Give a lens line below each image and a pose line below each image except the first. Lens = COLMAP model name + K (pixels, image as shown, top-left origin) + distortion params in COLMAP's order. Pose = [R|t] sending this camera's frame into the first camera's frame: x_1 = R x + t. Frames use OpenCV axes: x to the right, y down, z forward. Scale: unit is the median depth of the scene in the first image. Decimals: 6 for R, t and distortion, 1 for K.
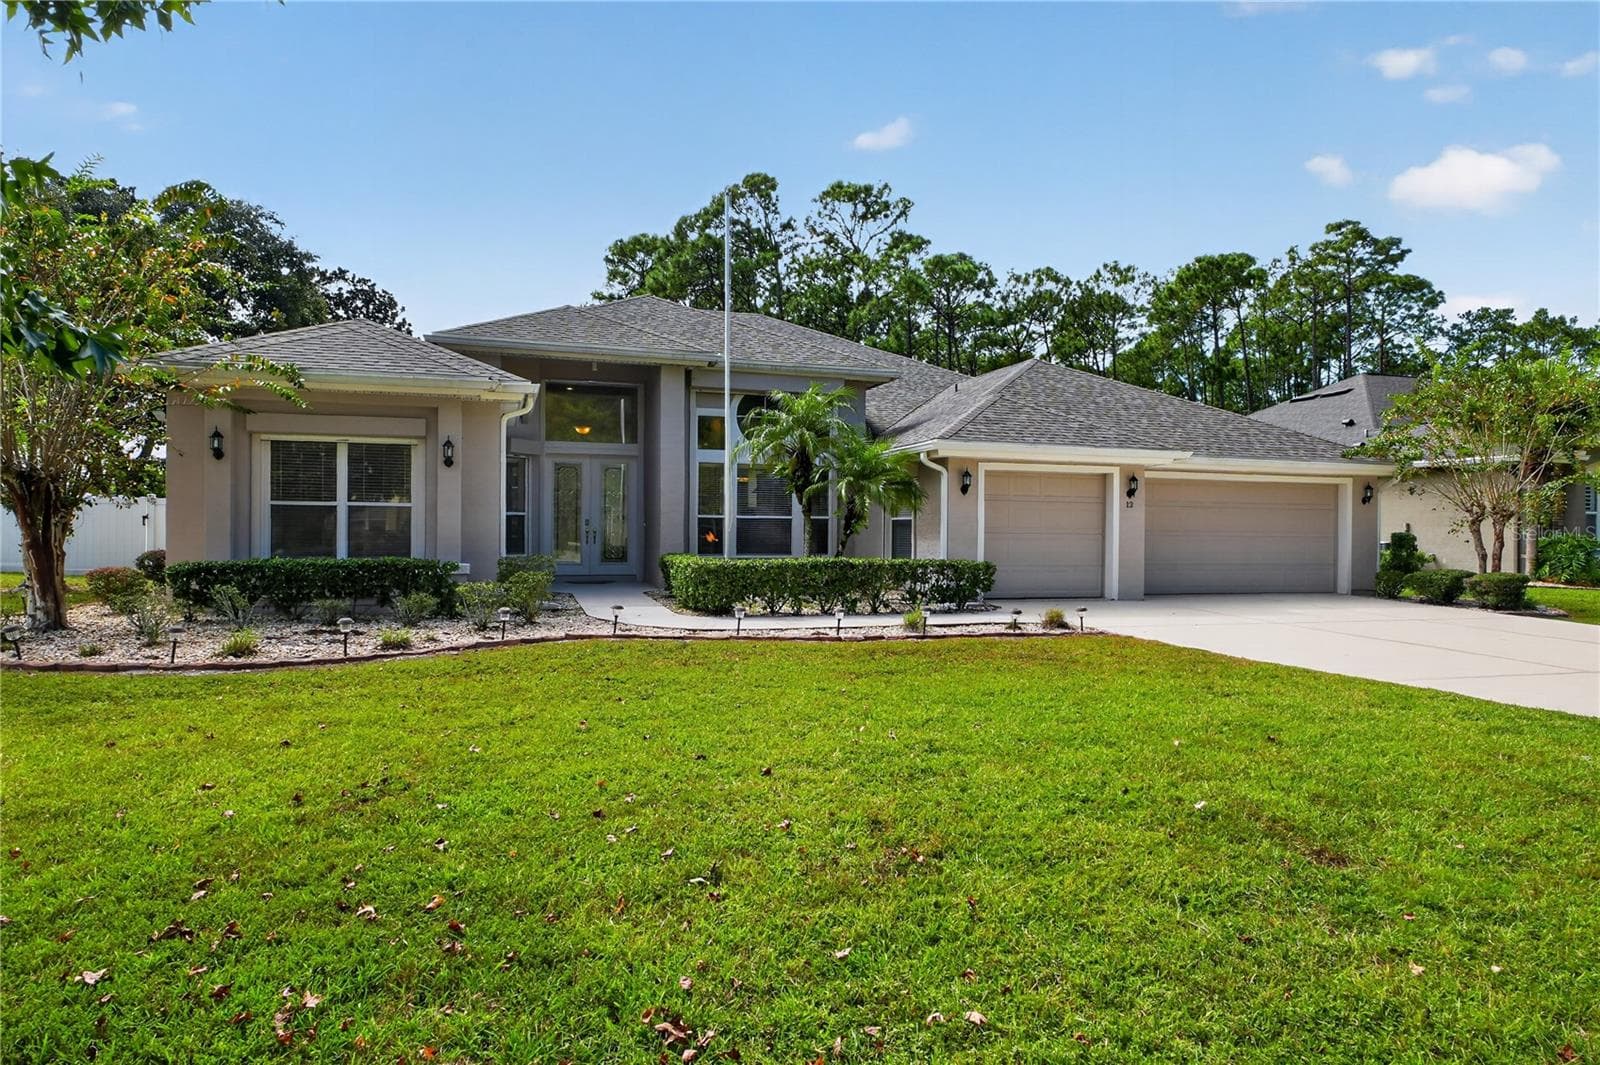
lens RADIAL K [[982.5, 0, 800.0], [0, 982.5, 532.5], [0, 0, 1]] dist [0.005471, 0.000413]
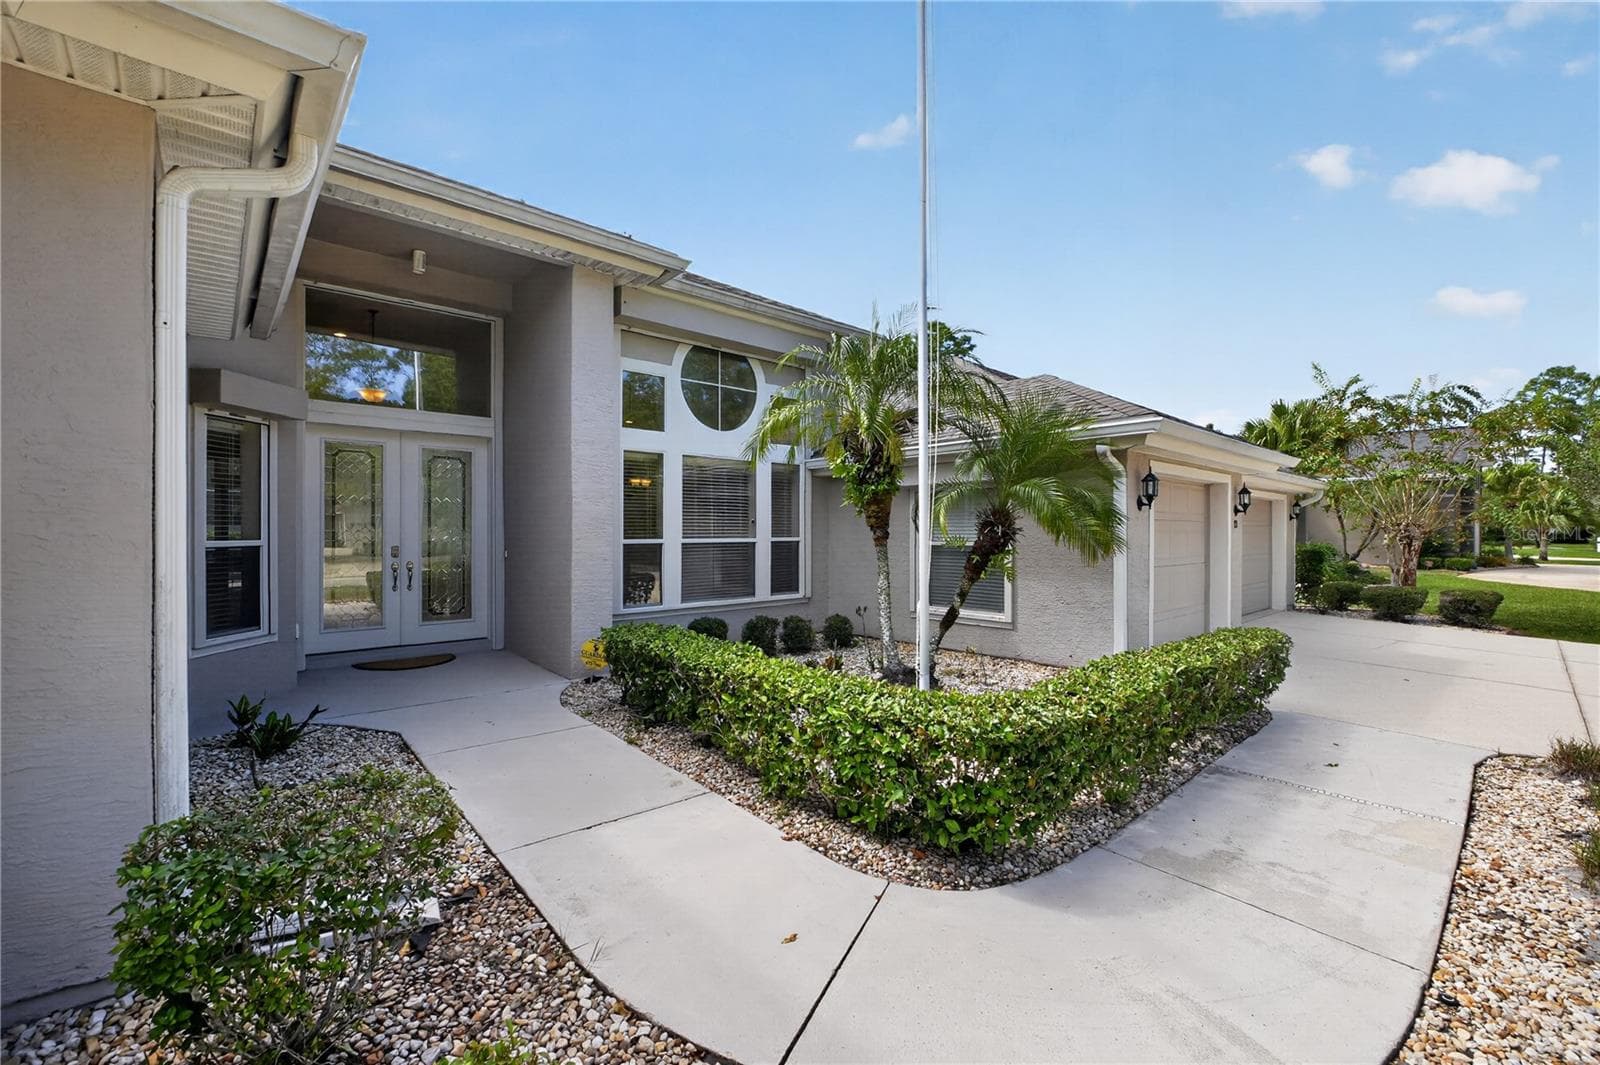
lens RADIAL K [[661.7, 0, 792.7], [0, 661.7, 540.0], [0, 0, 1]] dist [0.000615, 0.000121]
pose [[0.909825, -0.011326, 0.414838, -0.157077], [0.017565, 0.999783, -0.011227, -0.009894], [-0.414621, 0.017501, 0.909826, 0.531511]]
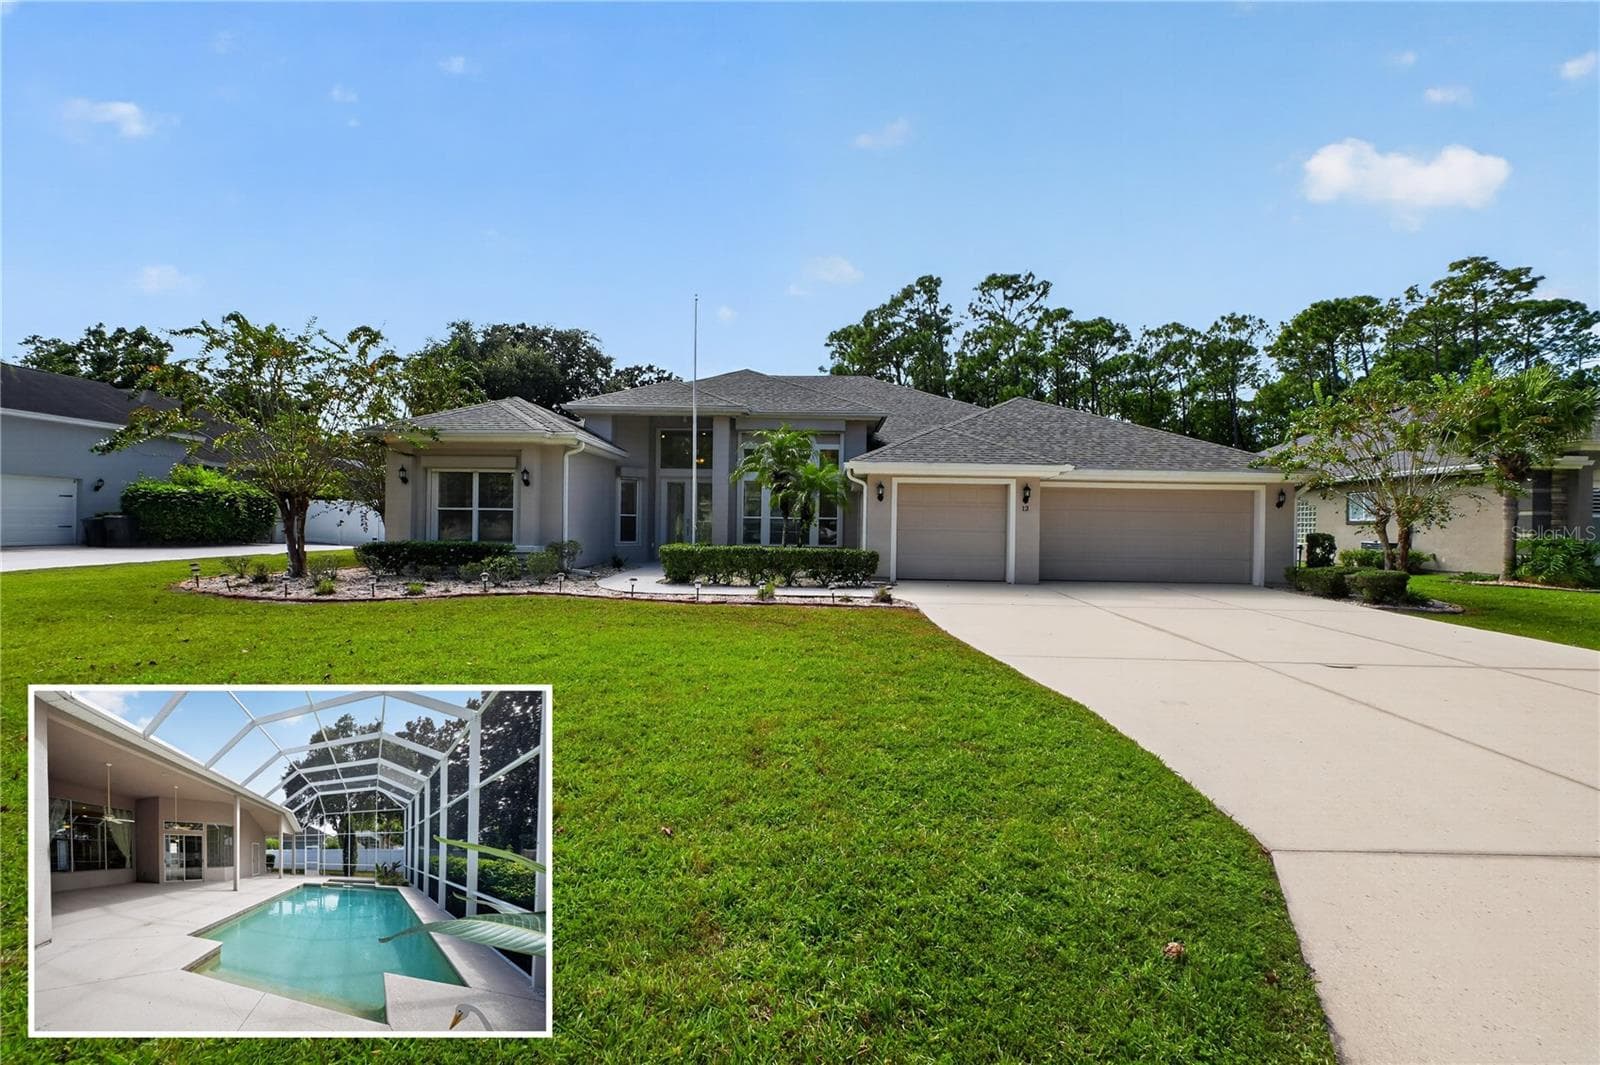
lens RADIAL K [[678.2, 0, 796.2], [0, 678.2, 521.1], [0, 0, 1]] dist [-0.002093, -0.000155]
pose [[0.944135, 0.003733, -0.329538, 0.270454], [-0.007987, 0.999901, -0.011557, 0.000086], [0.329462, 0.013544, 0.944072, 0.061637]]
